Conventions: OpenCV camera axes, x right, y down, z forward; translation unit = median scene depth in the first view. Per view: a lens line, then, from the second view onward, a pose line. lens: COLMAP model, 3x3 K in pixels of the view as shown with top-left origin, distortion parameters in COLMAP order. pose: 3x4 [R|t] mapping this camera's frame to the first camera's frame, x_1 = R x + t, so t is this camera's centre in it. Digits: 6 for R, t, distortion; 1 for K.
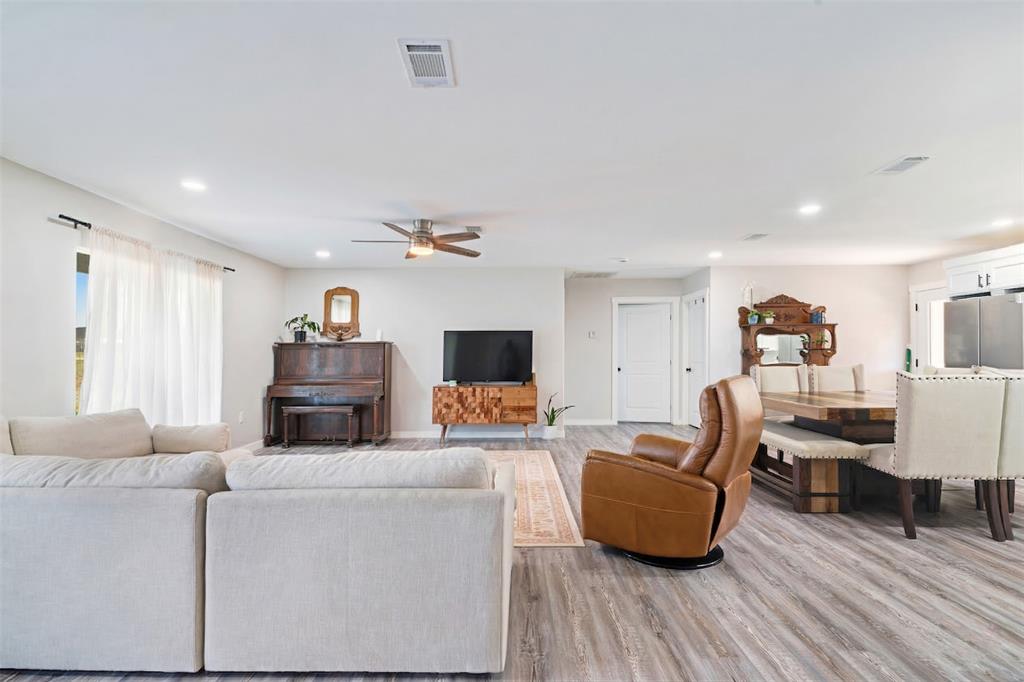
lens RADIAL K [[504.6, 0, 511.0], [0, 504.6, 343.9], [0, 0, 1]] dist [-0.005540, 0.002624]
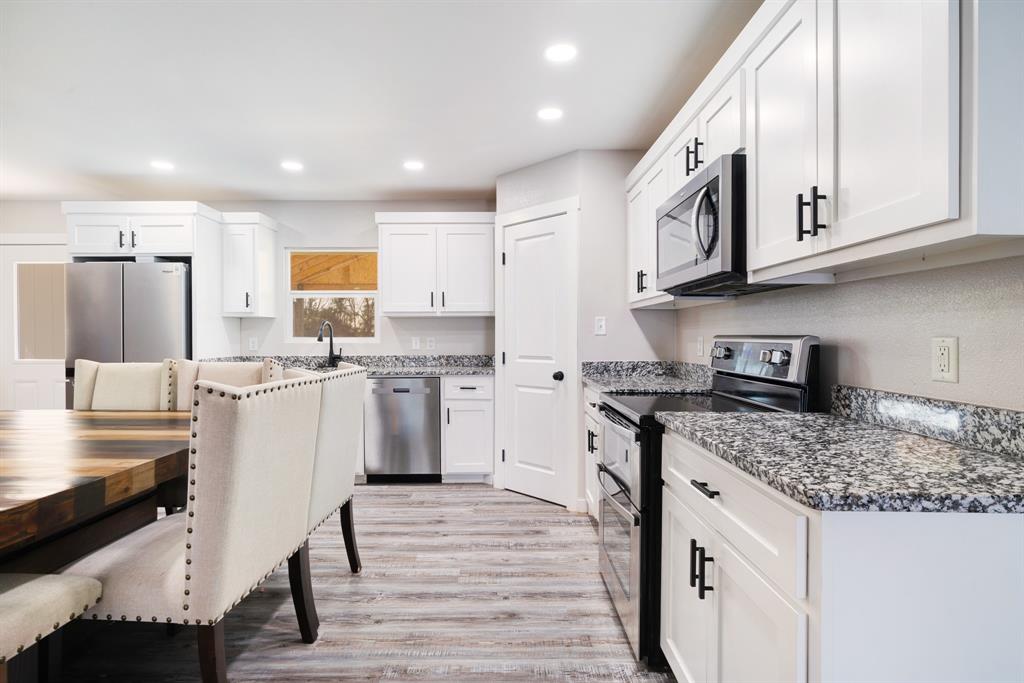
lens RADIAL K [[504.6, 0, 502.7], [0, 504.6, 337.4], [0, 0, 1]] dist [-0.005540, 0.002624]
pose [[-0.008799, 0.000594, 0.999961, 0.154209], [-0.019209, 0.999815, -0.000763, 0.004832], [-0.999777, -0.019215, -0.008786, 0.348892]]
